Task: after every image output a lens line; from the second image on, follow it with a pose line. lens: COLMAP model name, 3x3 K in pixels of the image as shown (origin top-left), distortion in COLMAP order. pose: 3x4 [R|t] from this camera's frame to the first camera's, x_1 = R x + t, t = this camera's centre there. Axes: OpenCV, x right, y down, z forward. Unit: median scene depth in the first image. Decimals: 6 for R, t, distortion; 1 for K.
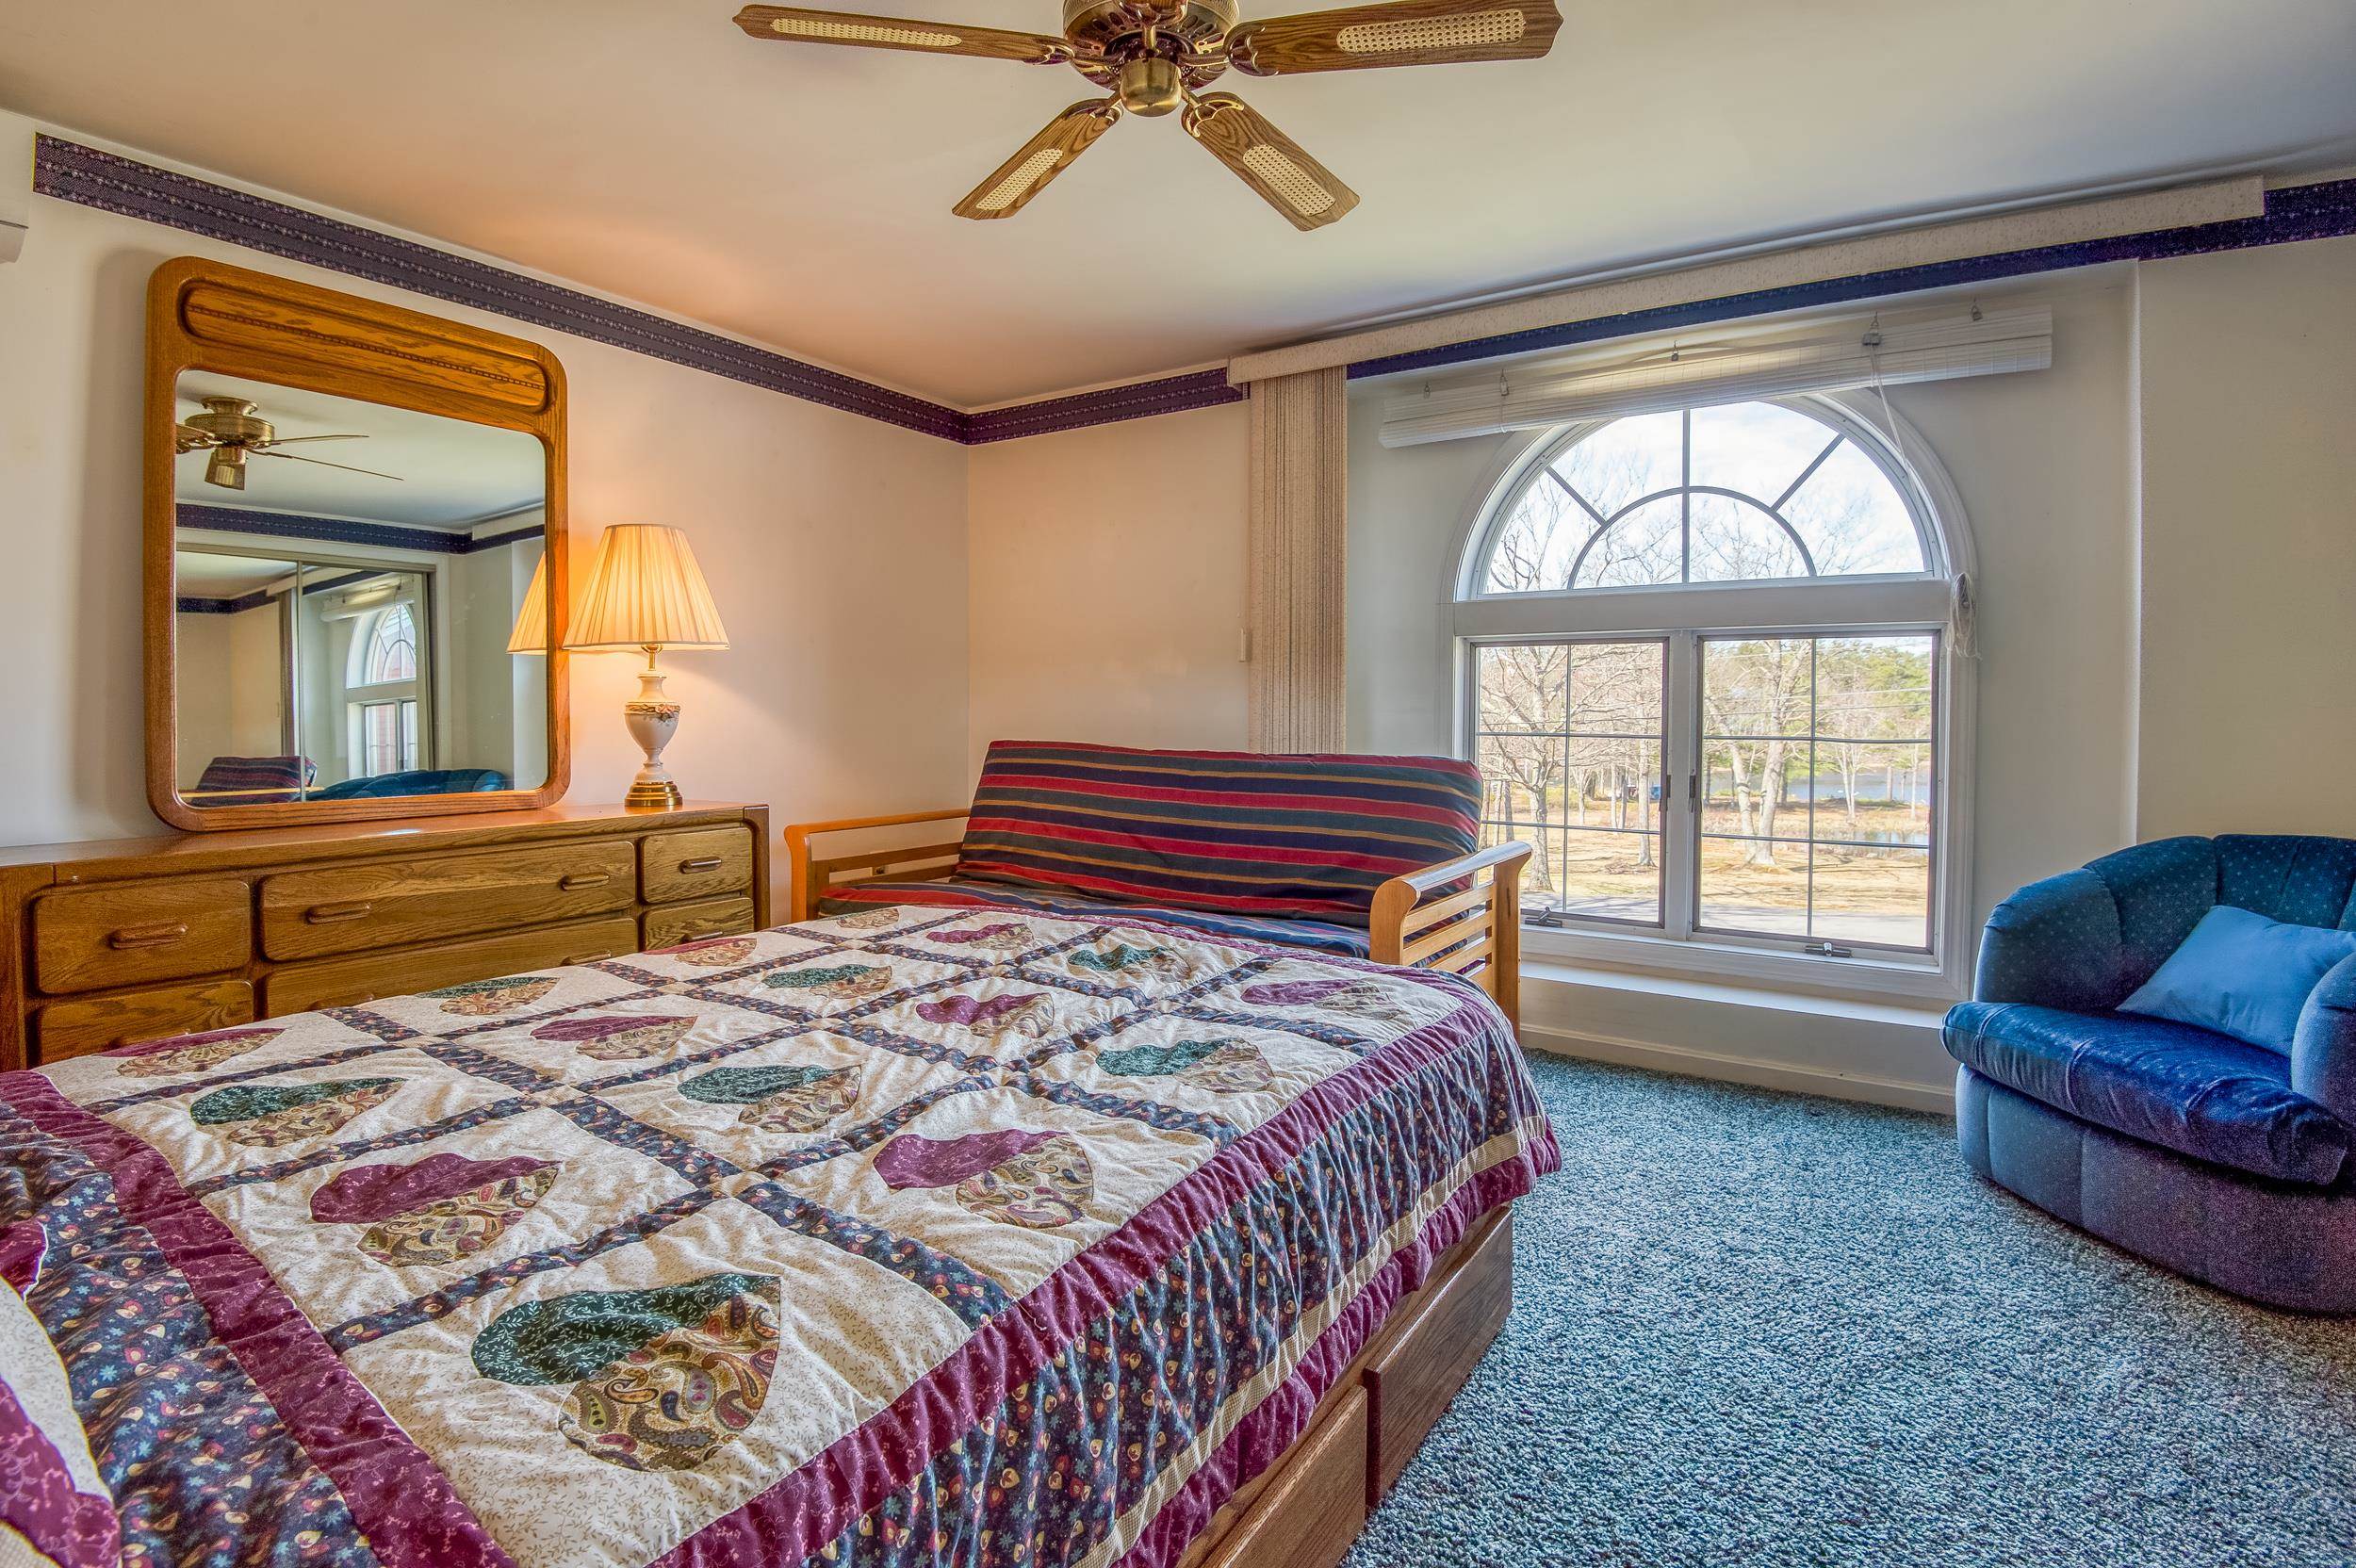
lens RADIAL K [[1114.0, 0, 1215.7], [0, 1114.0, 762.1], [0, 0, 1]] dist [-0.001395, -0.024661]
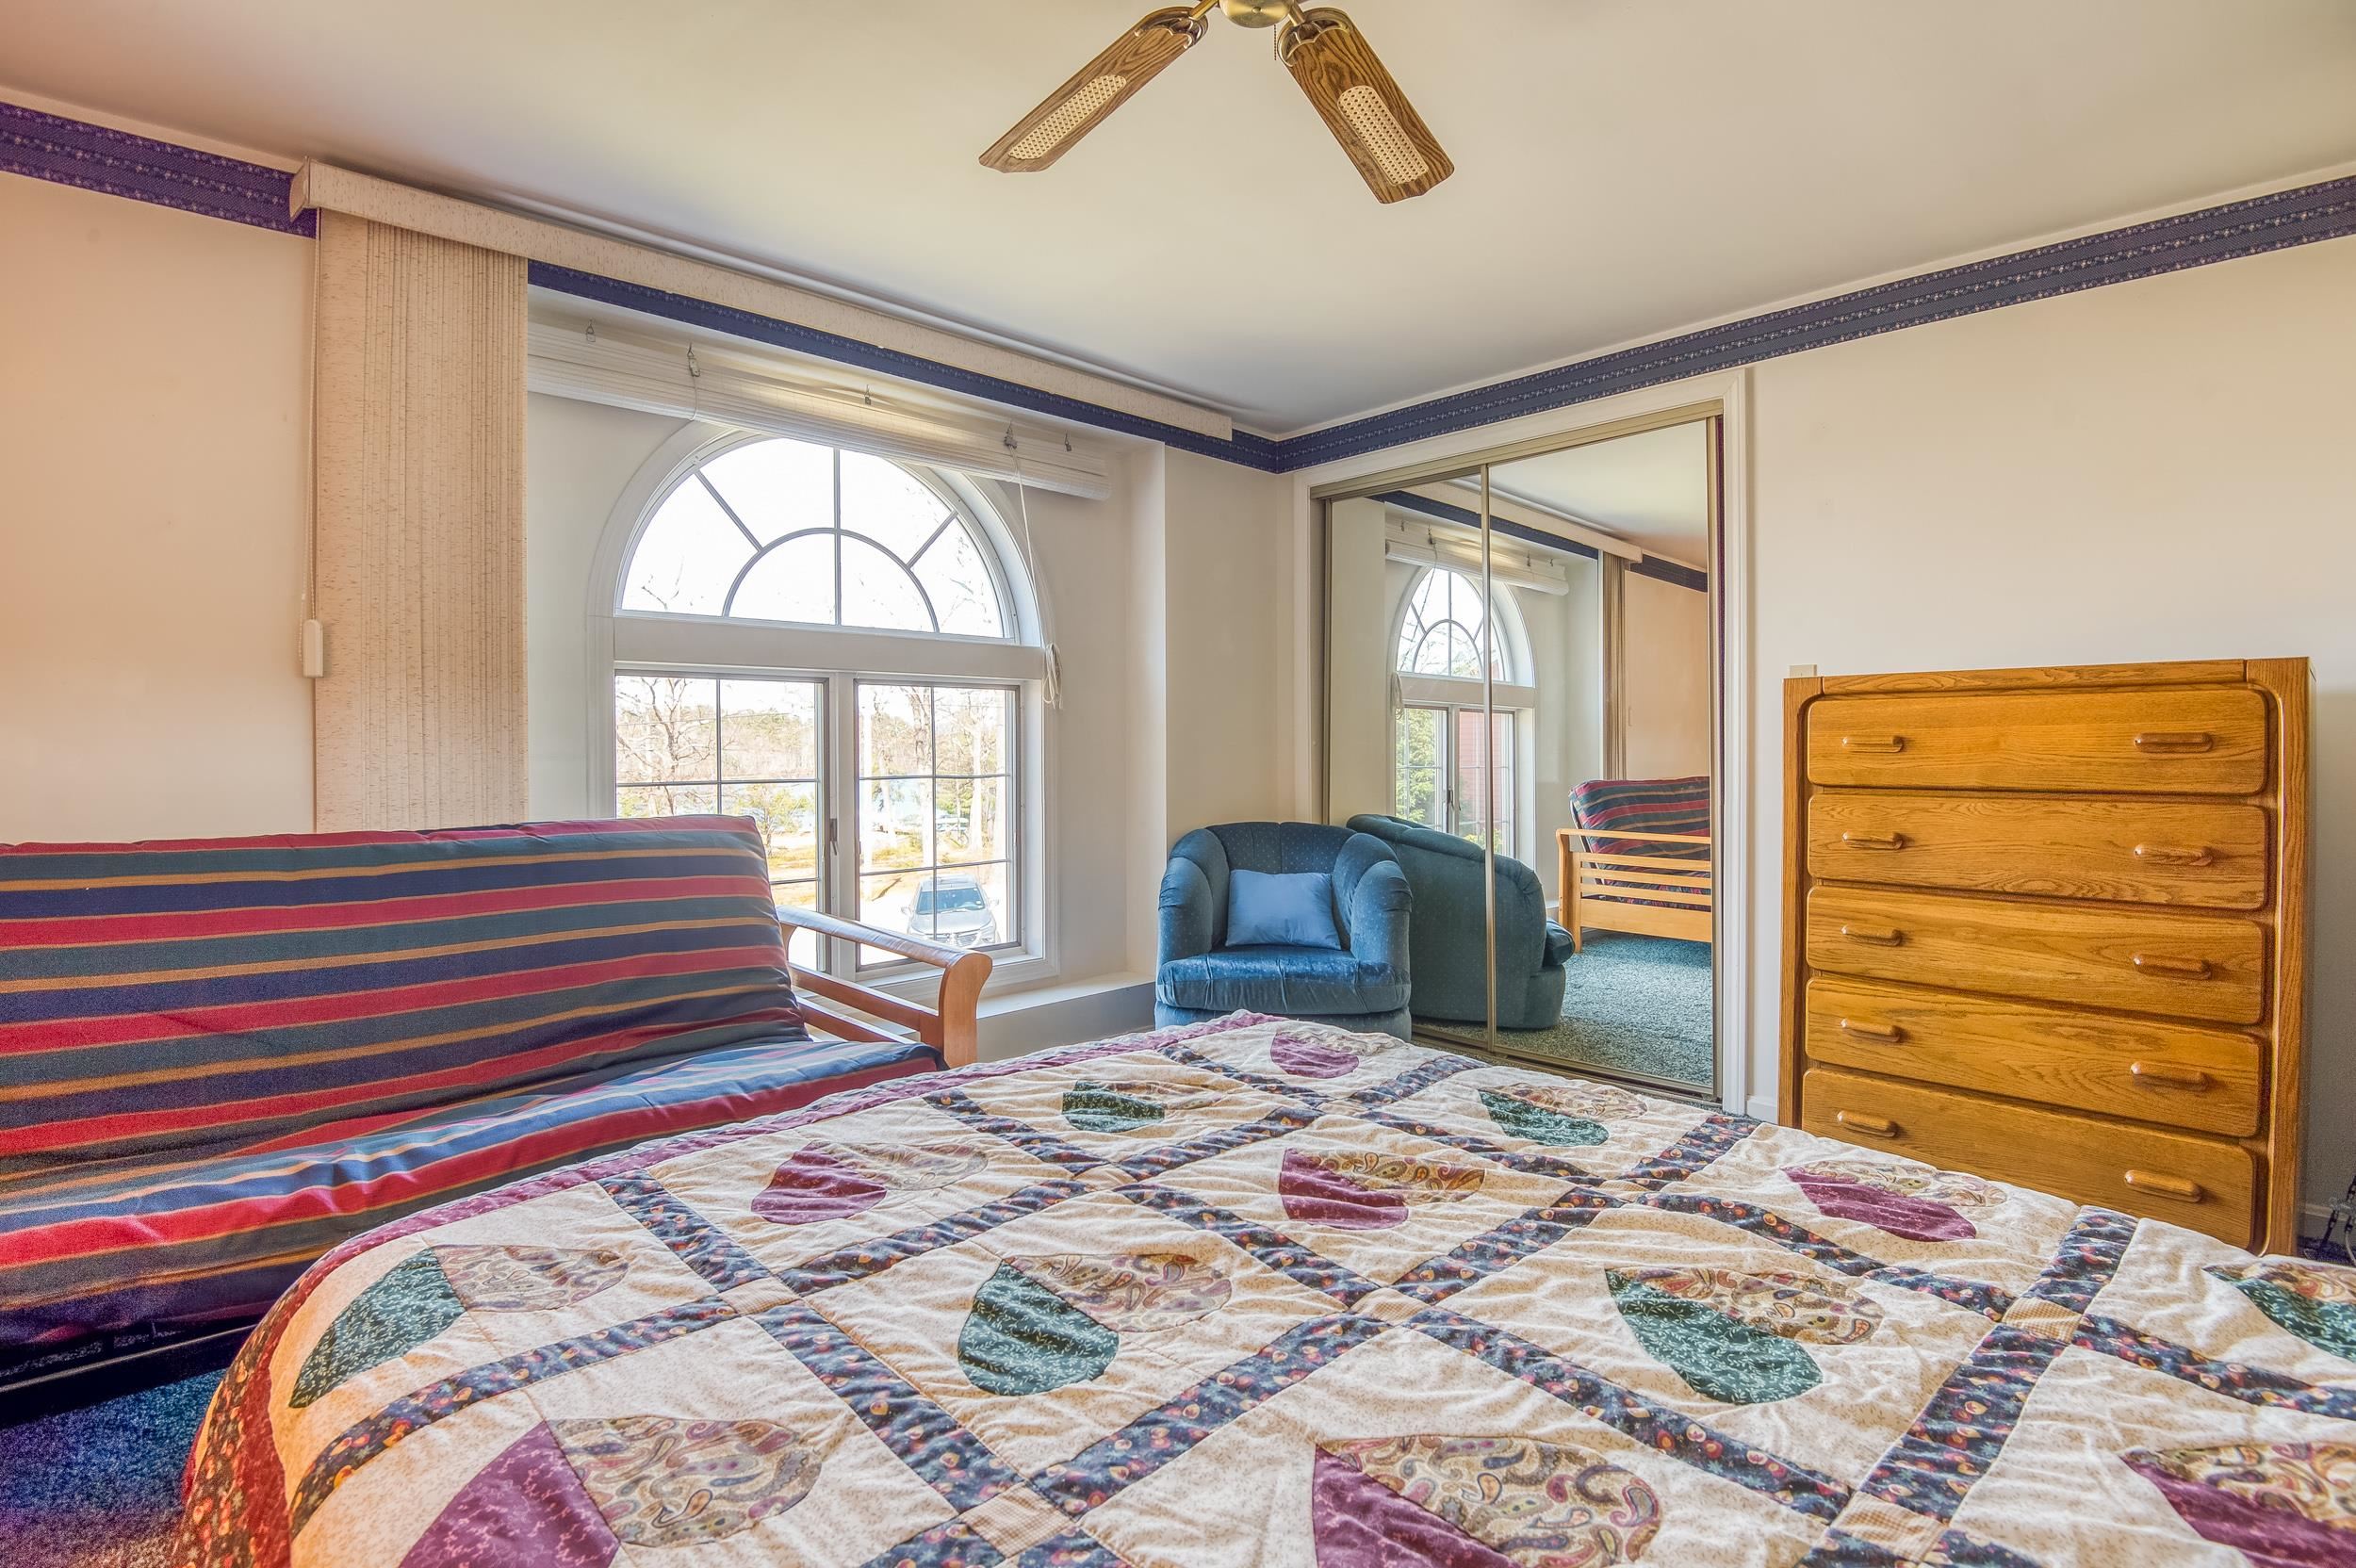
lens RADIAL K [[1096.2, 0, 1192.6], [0, 1096.2, 780.6], [0, 0, 1]] dist [-0.002819, -0.026451]
pose [[0.255336, -0.035225, 0.966211, -0.454209], [0.052323, 0.998375, 0.022570, -0.029009], [-0.965436, 0.044792, 0.256764, 0.460816]]
